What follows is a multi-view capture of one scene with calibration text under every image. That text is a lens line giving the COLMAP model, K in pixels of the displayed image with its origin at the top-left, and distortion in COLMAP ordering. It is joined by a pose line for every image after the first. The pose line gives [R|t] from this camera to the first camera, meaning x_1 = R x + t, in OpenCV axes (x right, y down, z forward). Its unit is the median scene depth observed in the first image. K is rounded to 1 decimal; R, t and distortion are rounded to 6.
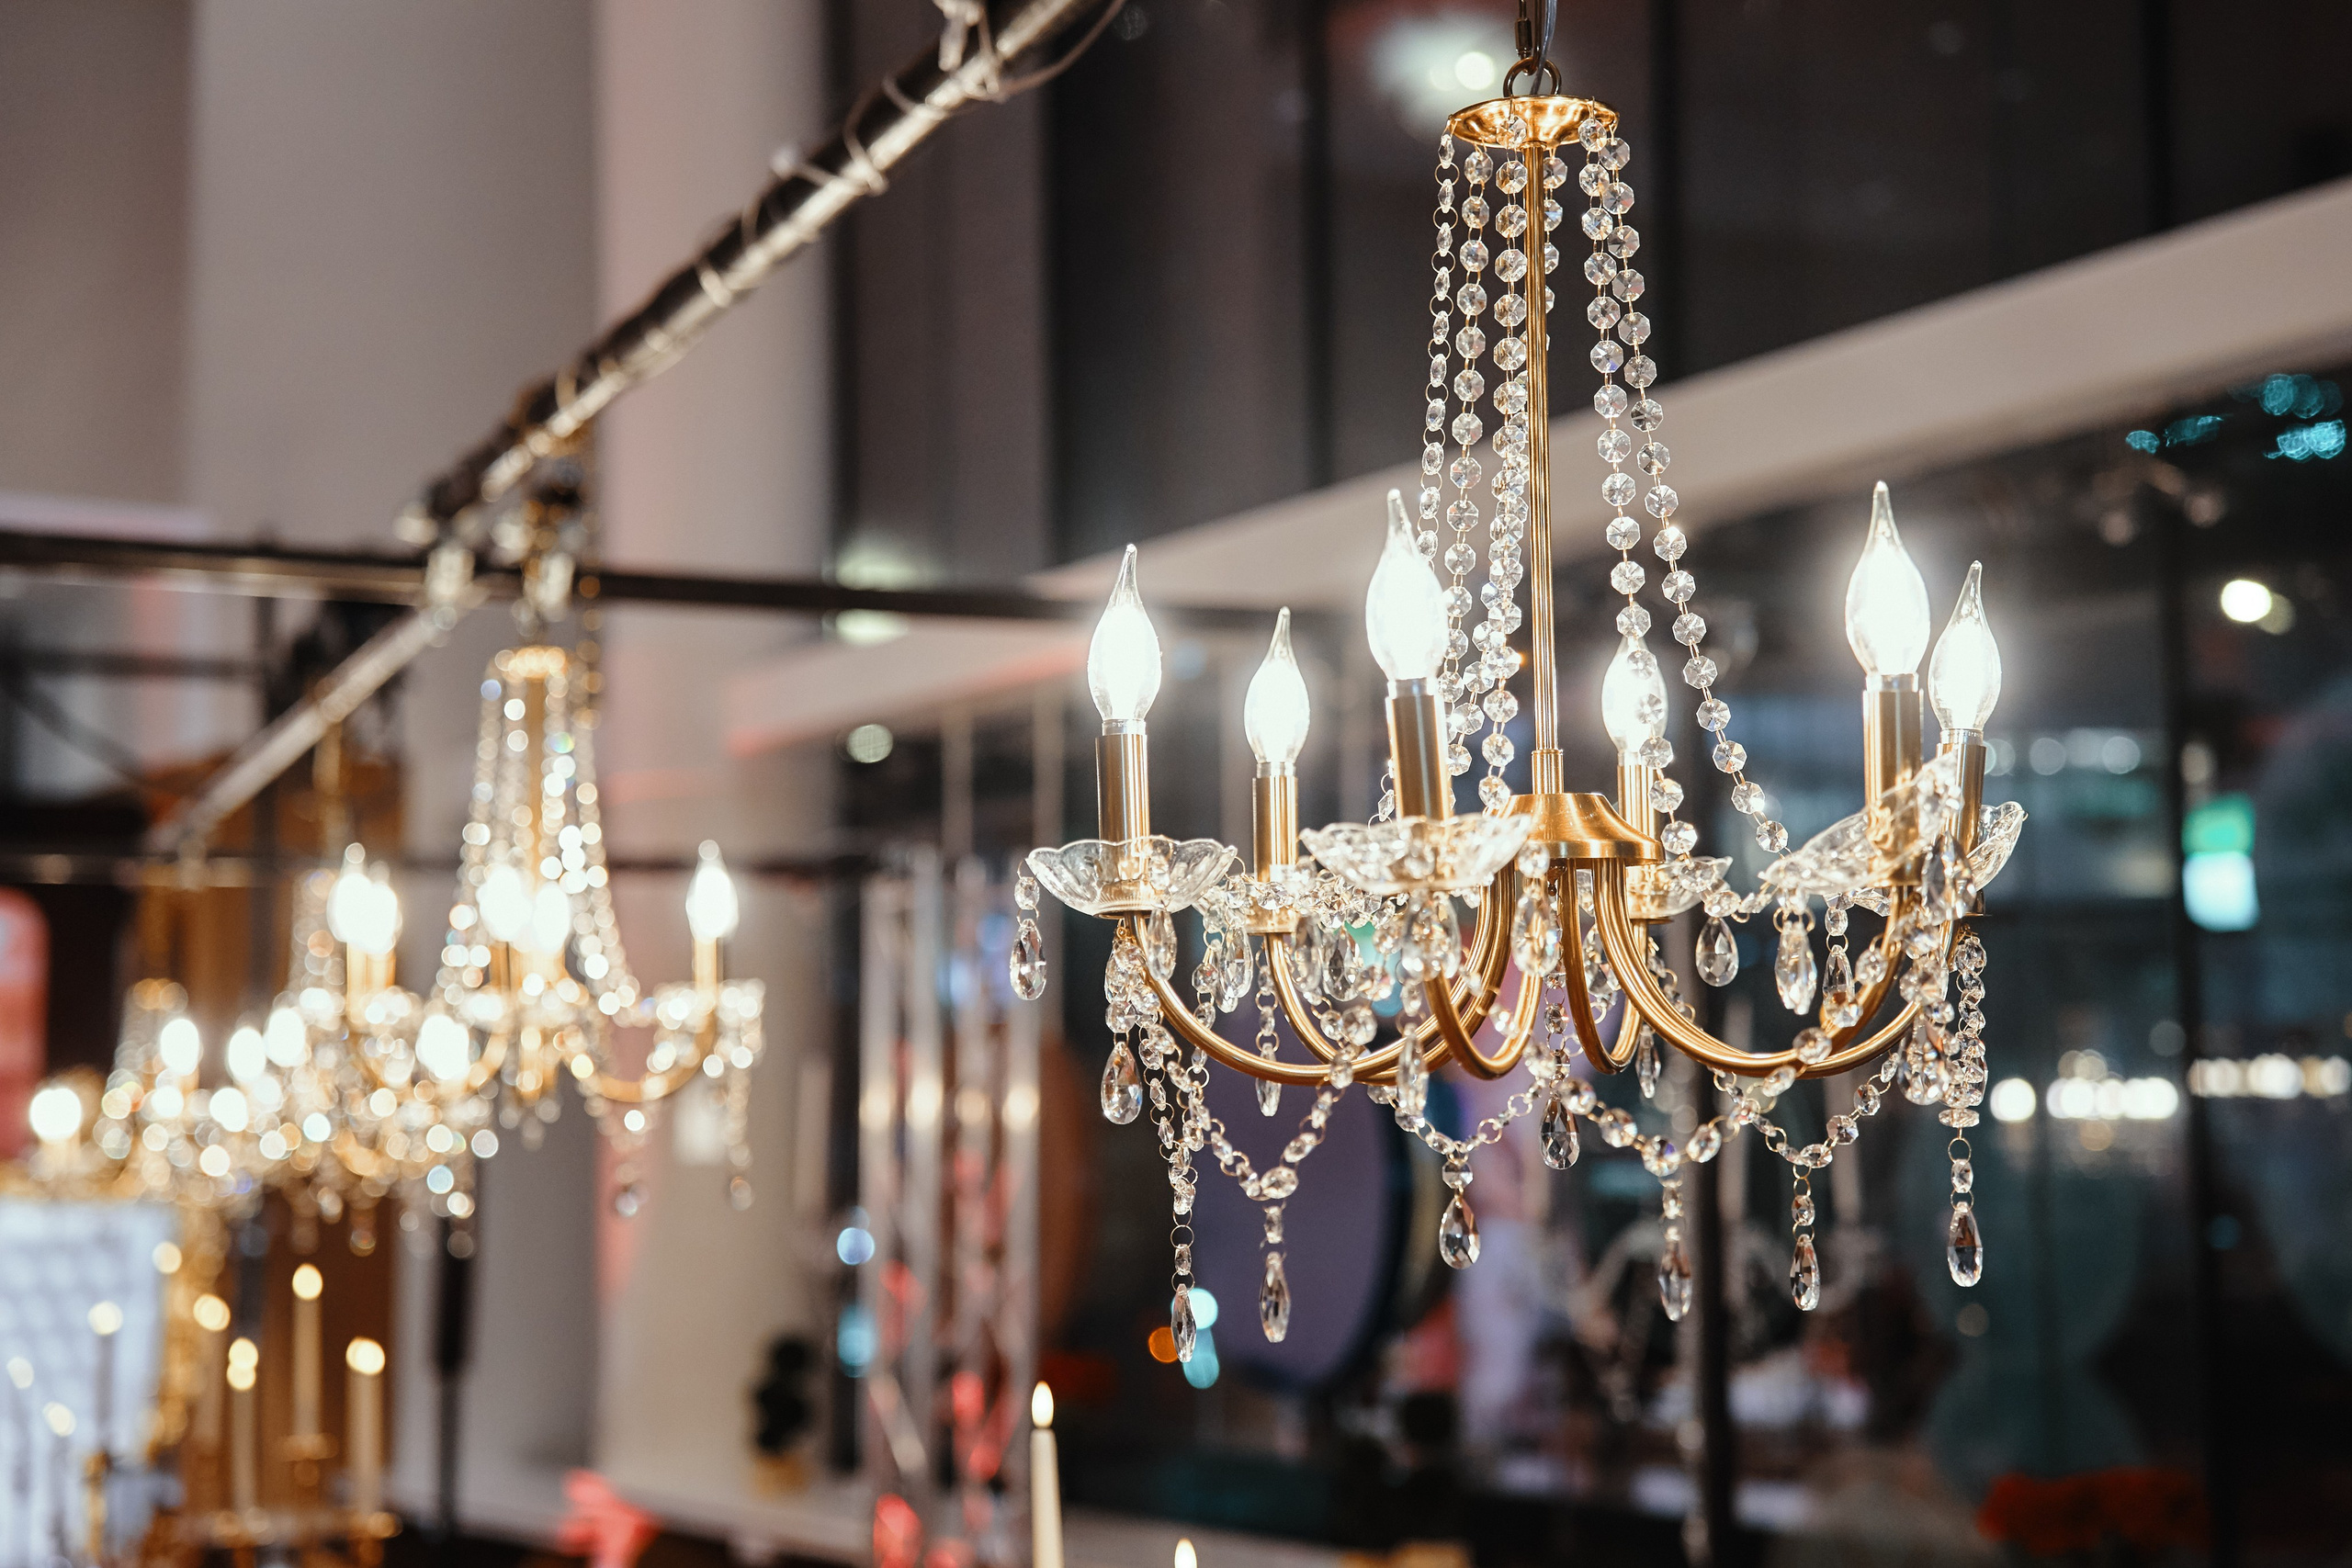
lens RADIAL K [[3474.1, 0, 1180.6], [0, 3474.1, 783.7], [0, 0, 1]] dist [0.214883, 0.000000]
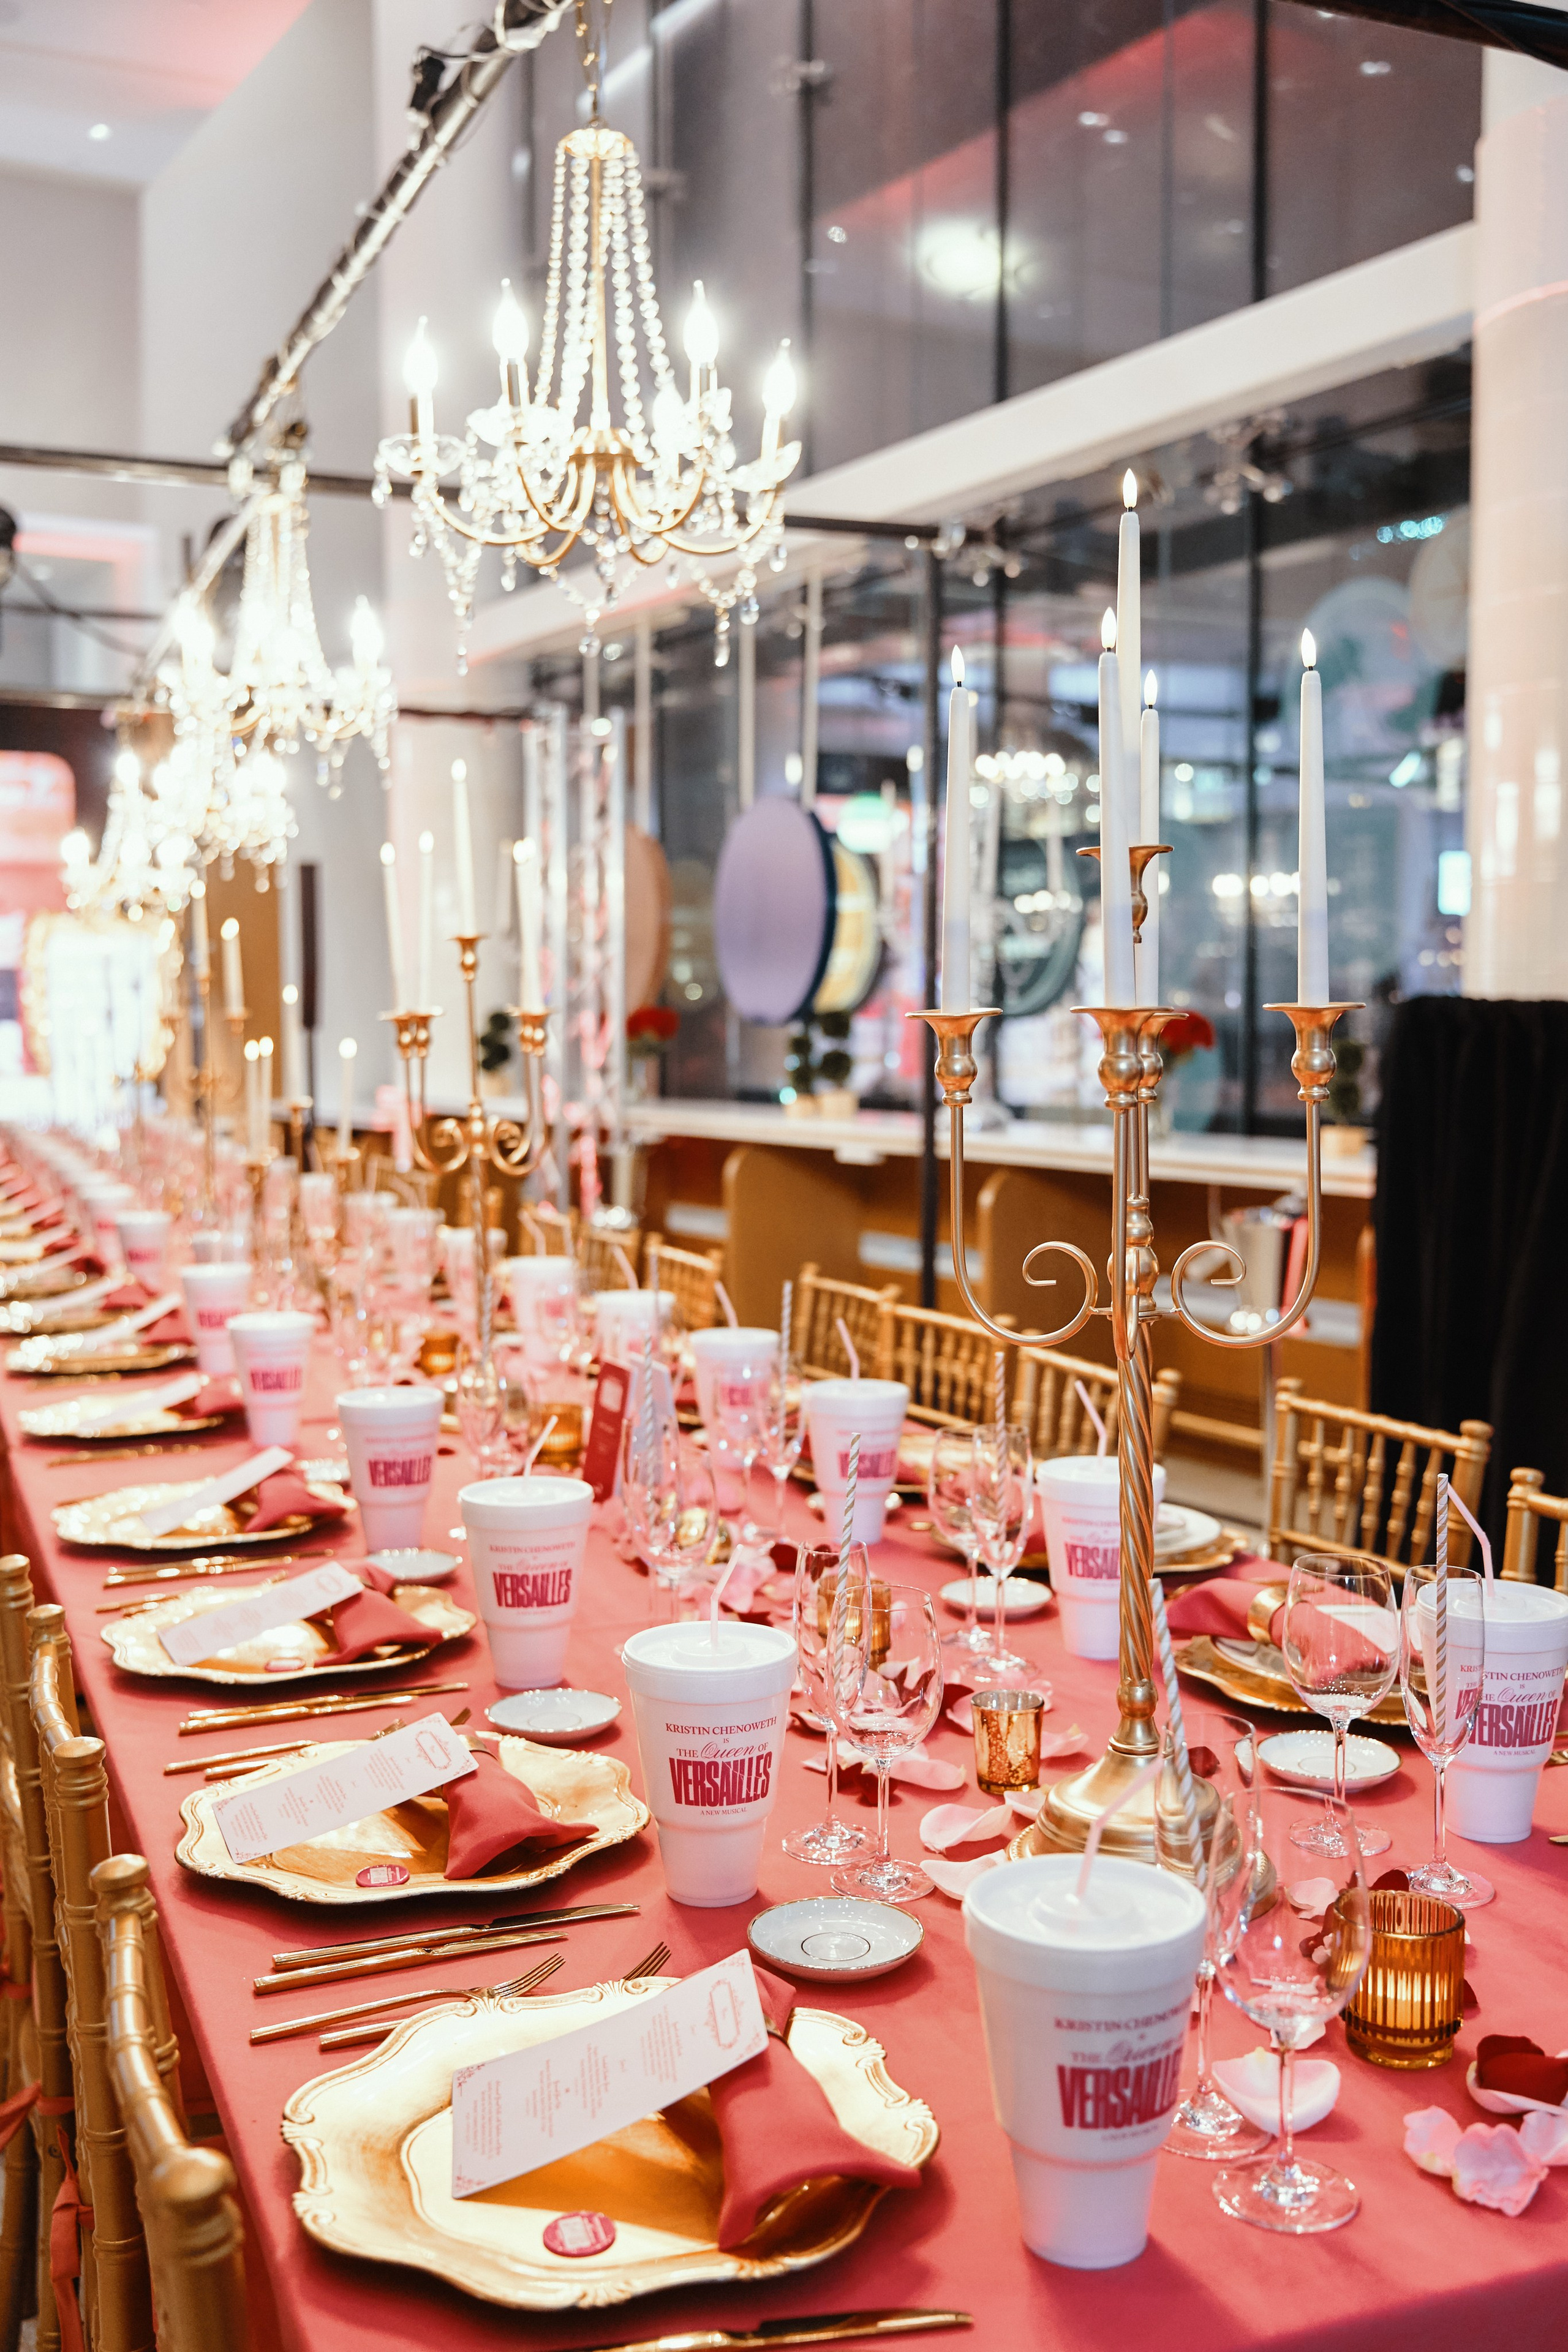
lens RADIAL K [[2228.3, 0, 783.9], [0, 2228.3, 1160.8], [0, 0, 1]] dist [-0.002742, 0.000000]
pose [[0.999944, 0.008927, -0.005714, 0.137813], [-0.007766, 0.983948, 0.178287, 0.128175], [0.007214, -0.178233, 0.983962, -0.359434]]
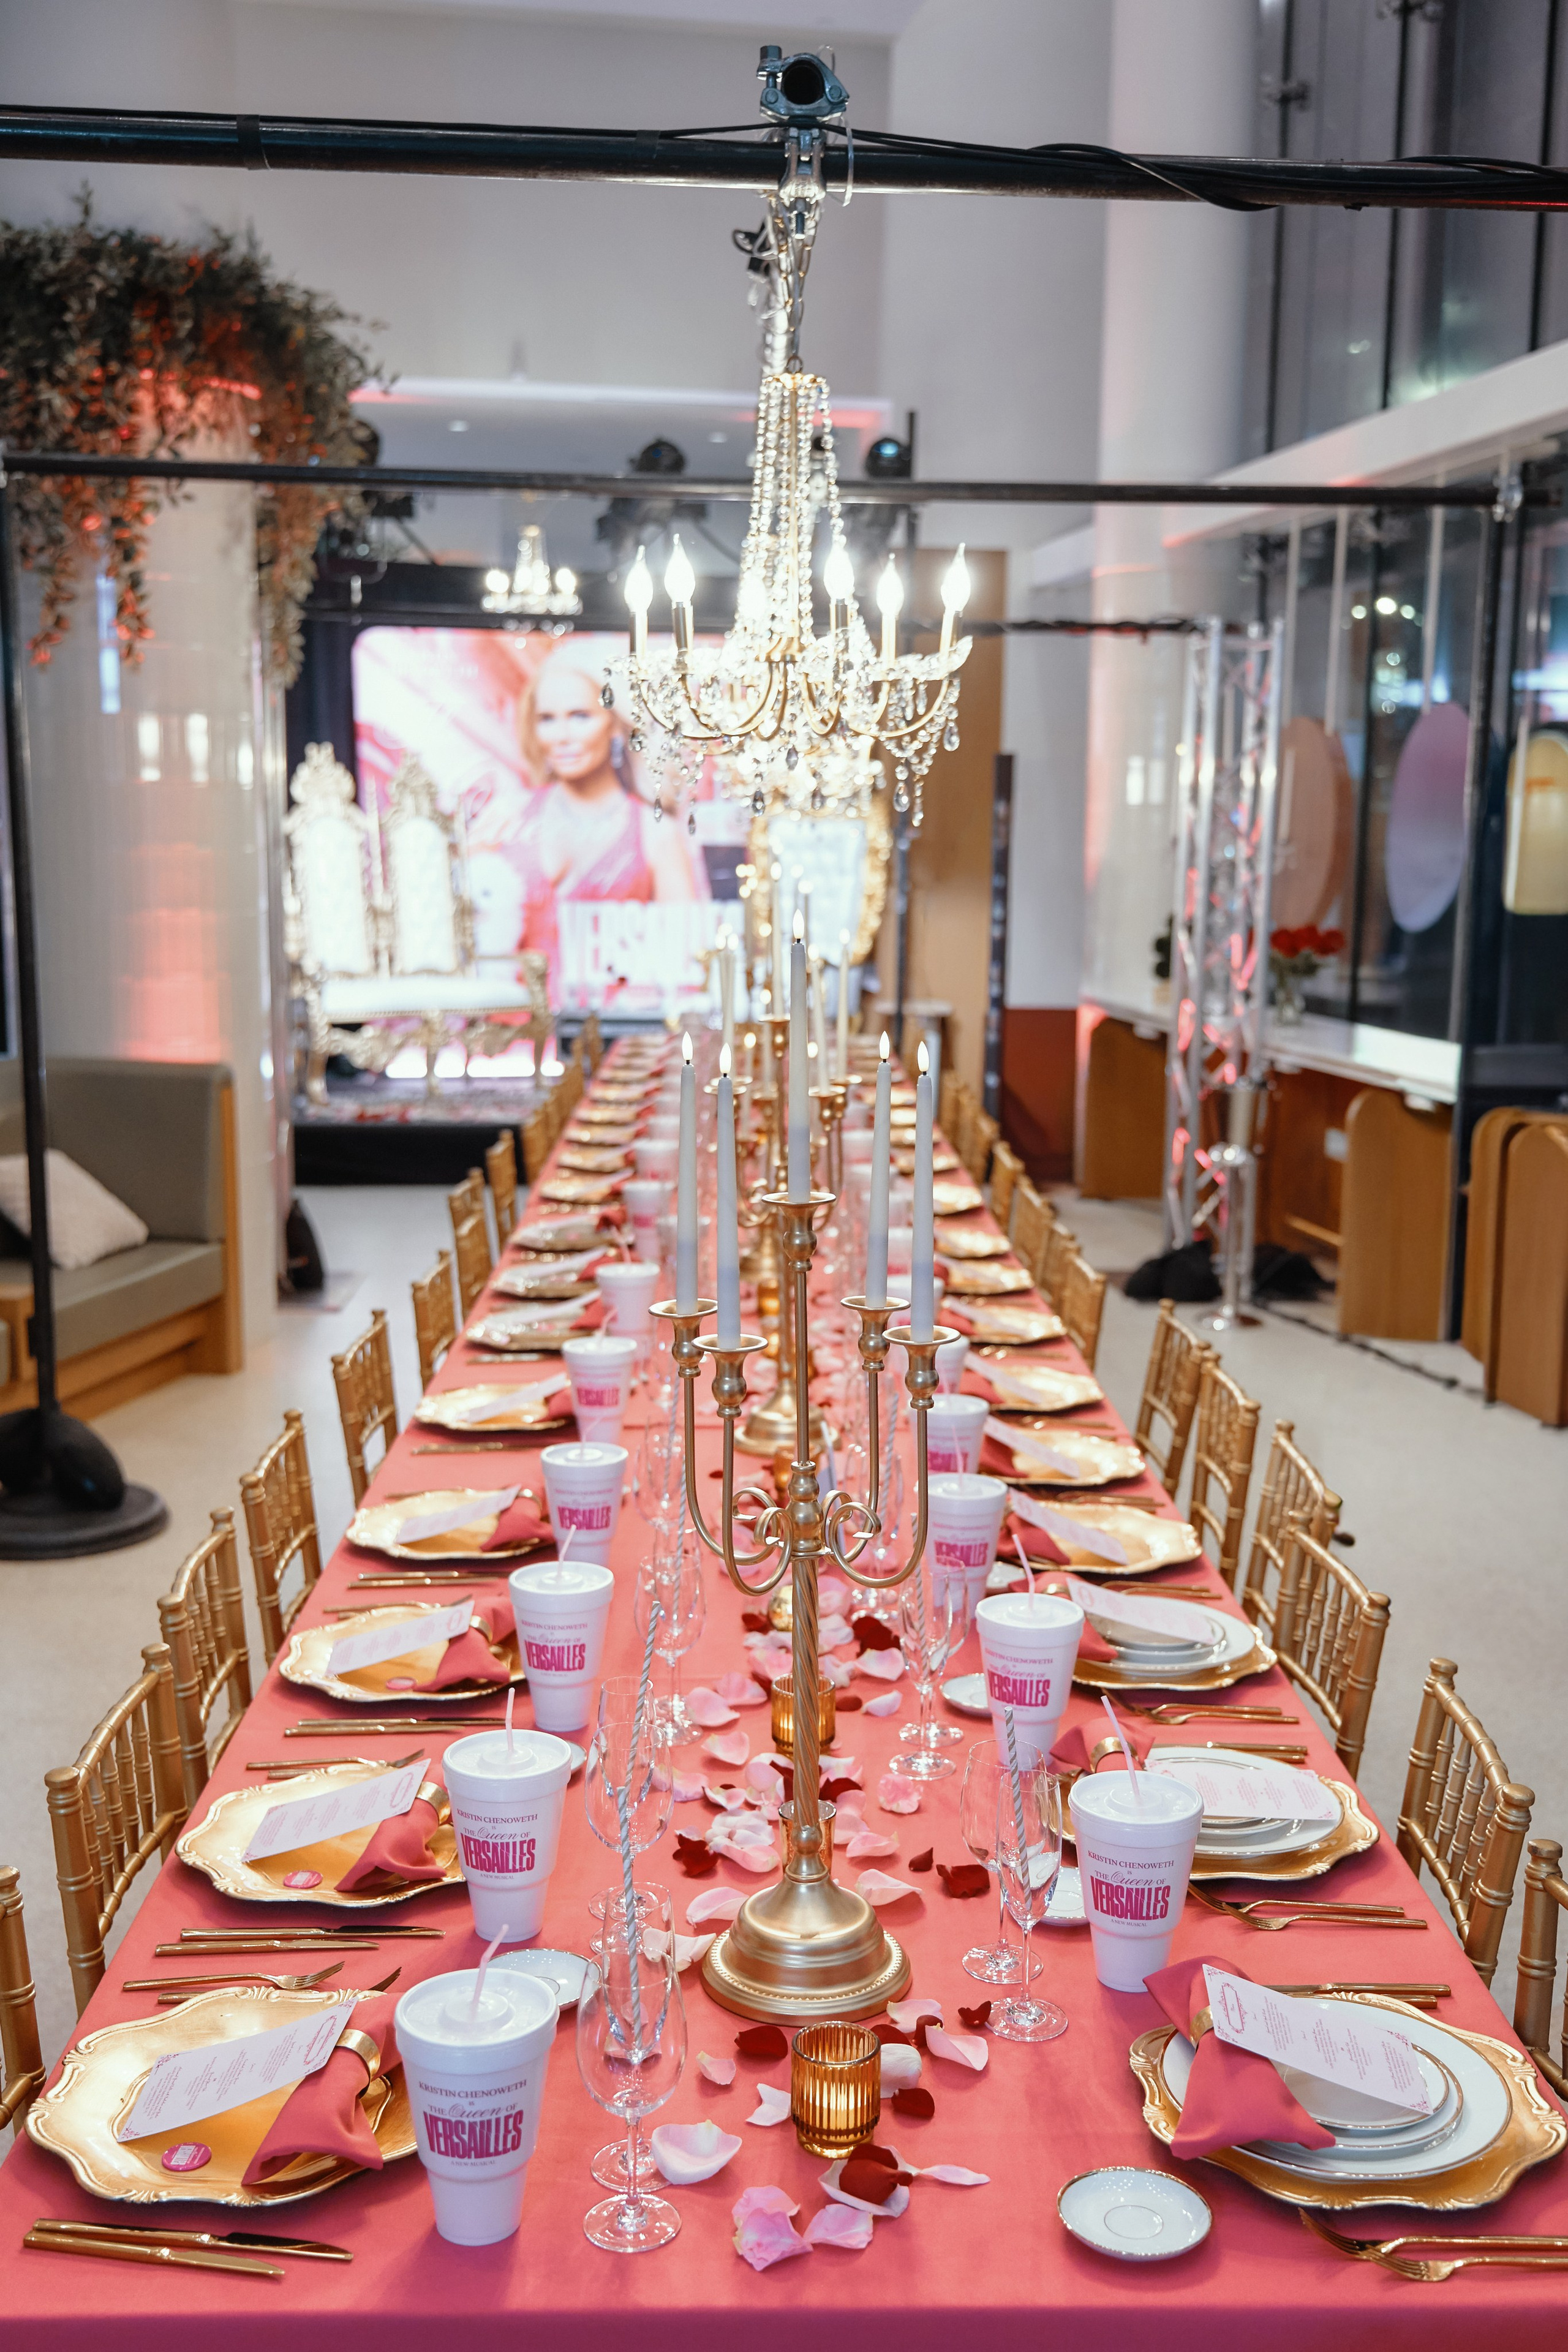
lens RADIAL K [[2375.4, 0, 837.2], [0, 2375.4, 1185.1], [0, 0, 1]] dist [0.005338, 0.000000]
pose [[0.941160, 0.071824, -0.330242, 0.452126], [0.015638, 0.966855, 0.254848, -0.032399], [0.337600, -0.245017, 0.908841, -0.474060]]
